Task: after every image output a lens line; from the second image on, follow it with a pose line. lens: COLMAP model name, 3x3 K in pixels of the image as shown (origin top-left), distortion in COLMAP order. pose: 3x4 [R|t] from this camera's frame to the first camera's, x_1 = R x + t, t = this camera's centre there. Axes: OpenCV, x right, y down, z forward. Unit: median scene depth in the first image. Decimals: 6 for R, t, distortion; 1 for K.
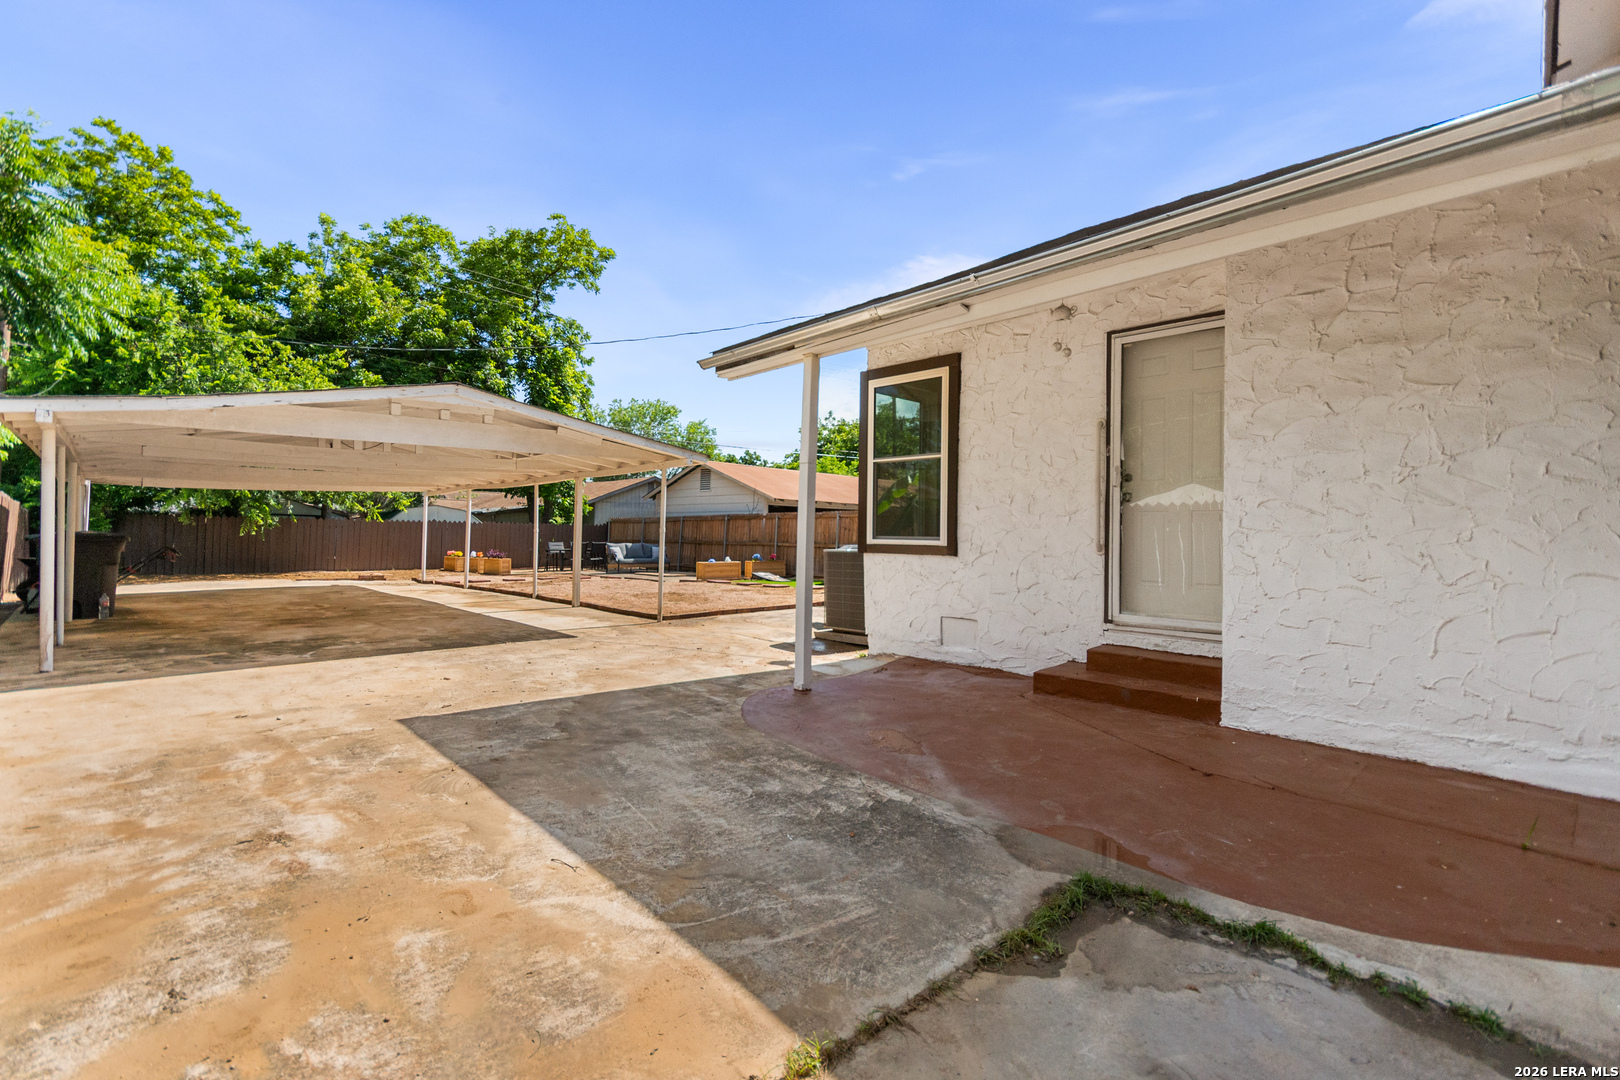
lens RADIAL K [[722.6, 0, 810.0], [0, 722.6, 540.0], [0, 0, 1]] dist [0.011304, 0.000204]
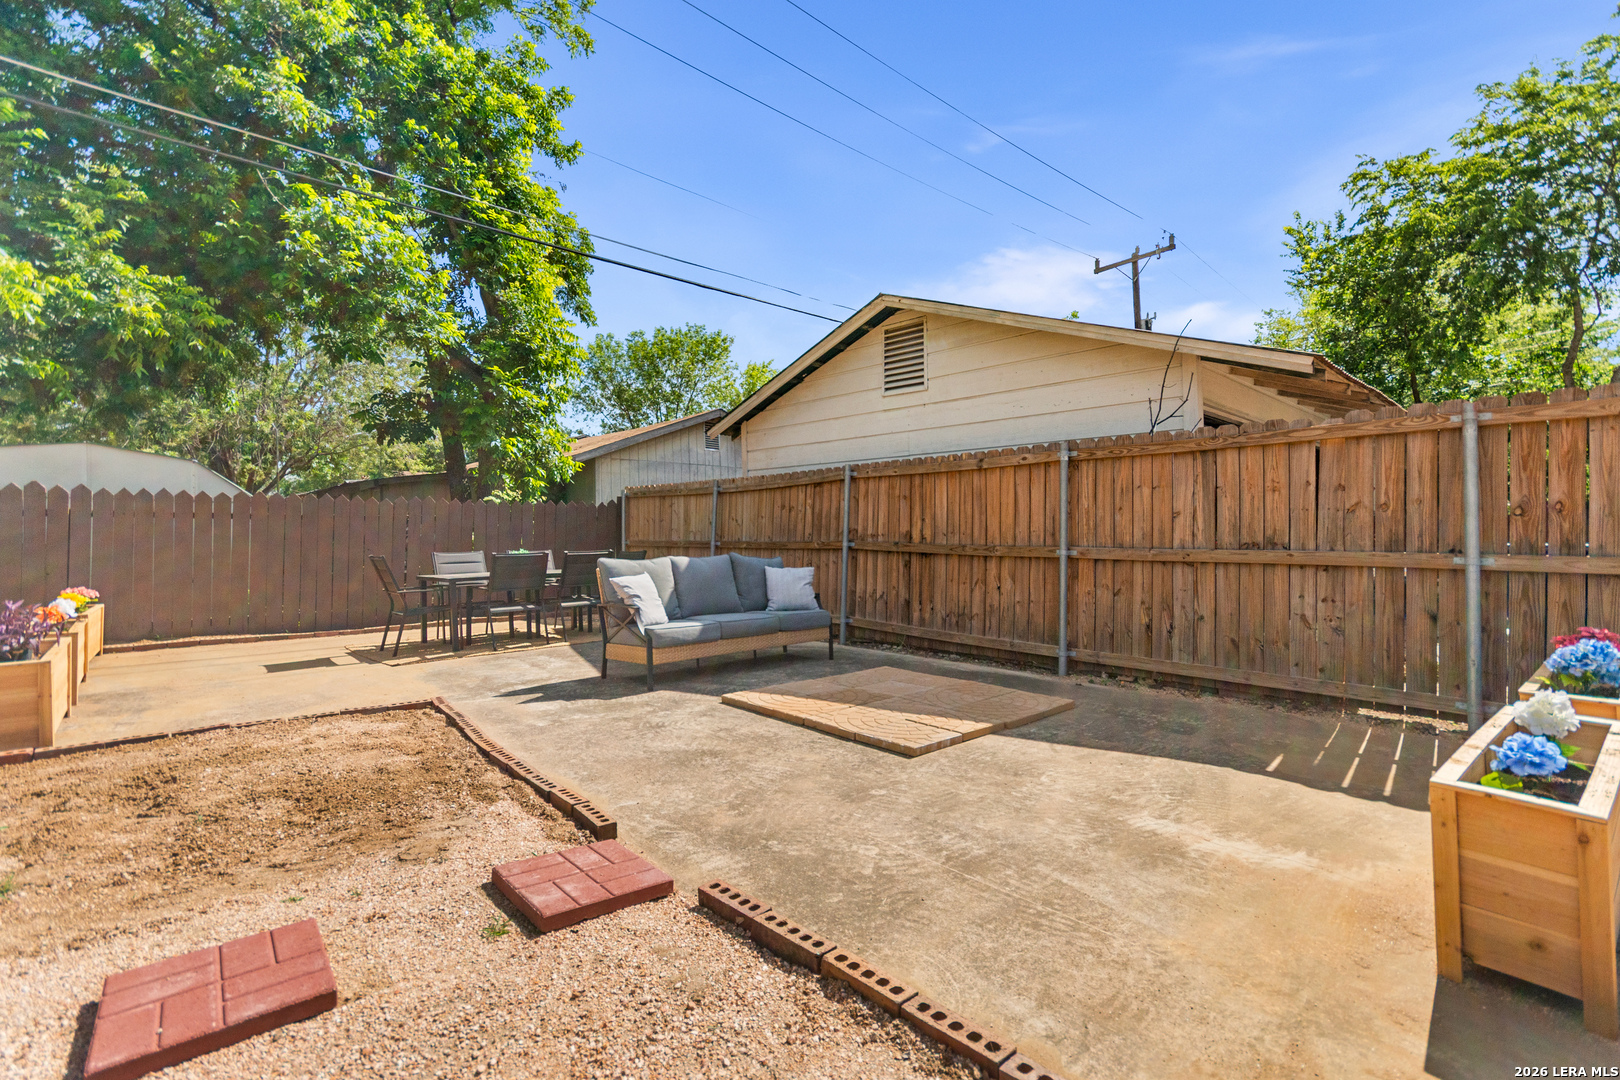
lens RADIAL K [[722.6, 0, 810.0], [0, 722.6, 540.0], [0, 0, 1]] dist [0.011304, 0.000204]
pose [[0.999574, -0.009801, -0.027476, -0.183939], [0.009753, 0.999951, -0.001873, -0.000566], [0.027493, 0.001604, 0.999621, 0.687285]]
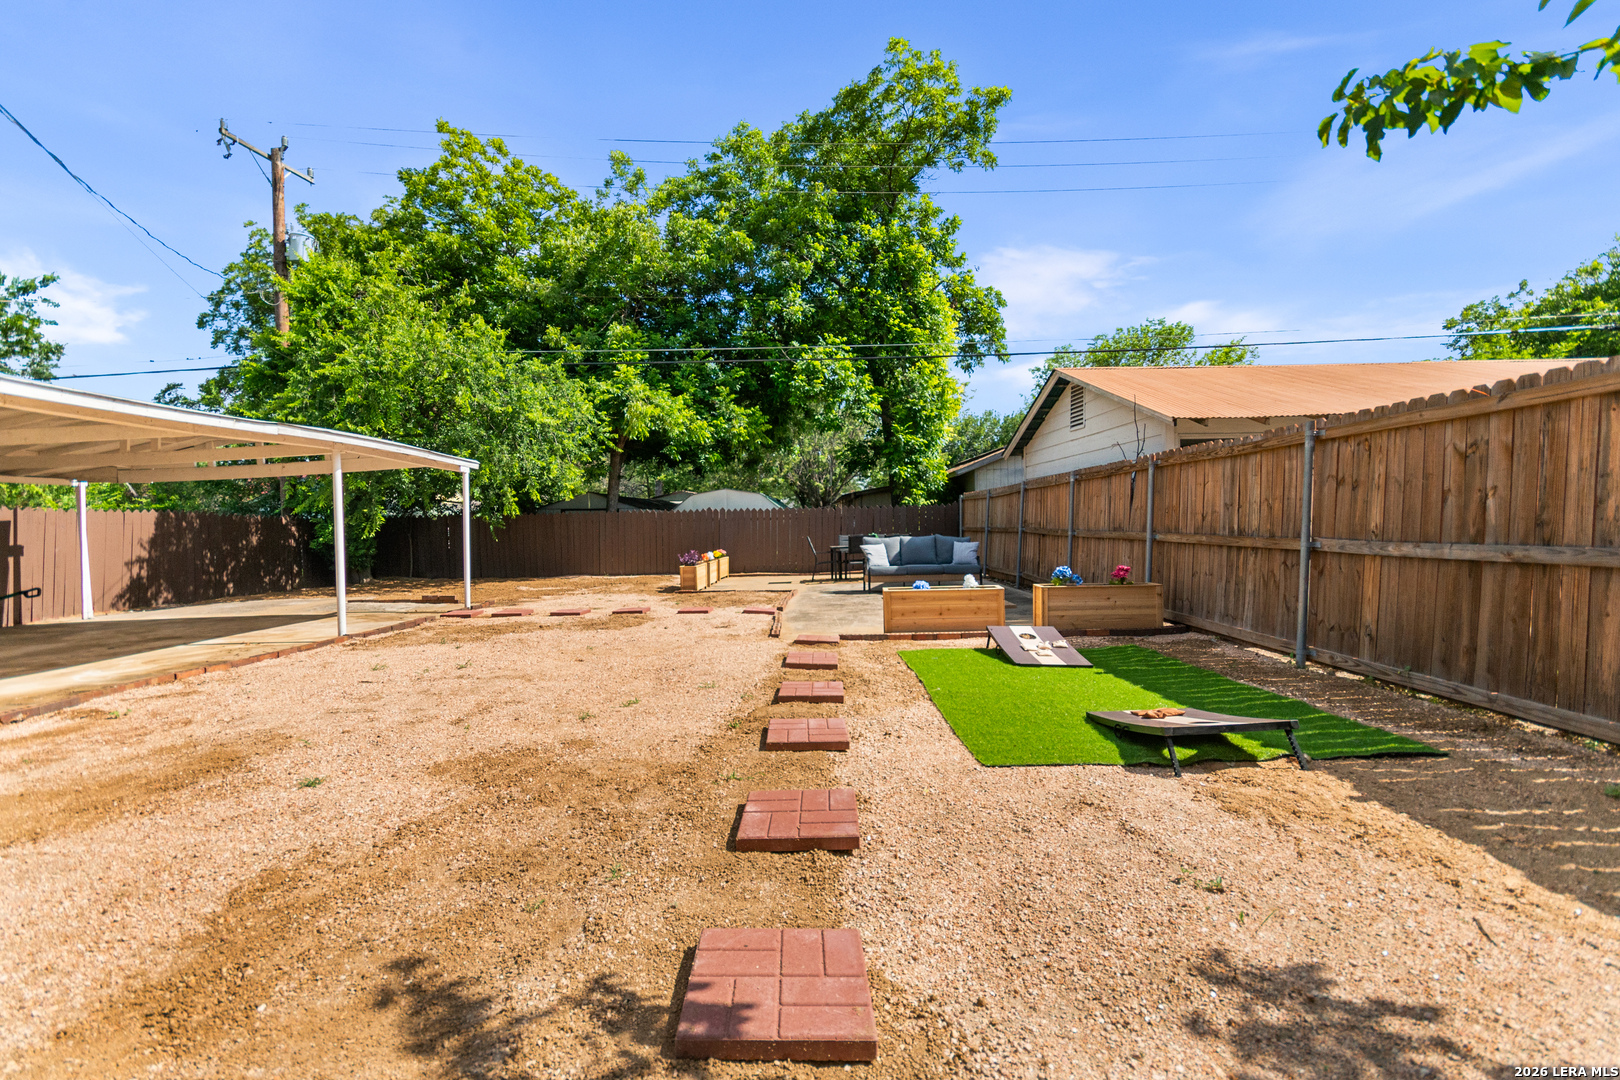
lens RADIAL K [[722.6, 0, 810.0], [0, 722.6, 540.0], [0, 0, 1]] dist [0.011304, 0.000204]
pose [[0.725997, -0.010377, -0.687619, 0.067500], [0.024499, 0.999642, 0.010781, -0.000638], [0.687261, -0.024673, 0.725991, 0.515684]]
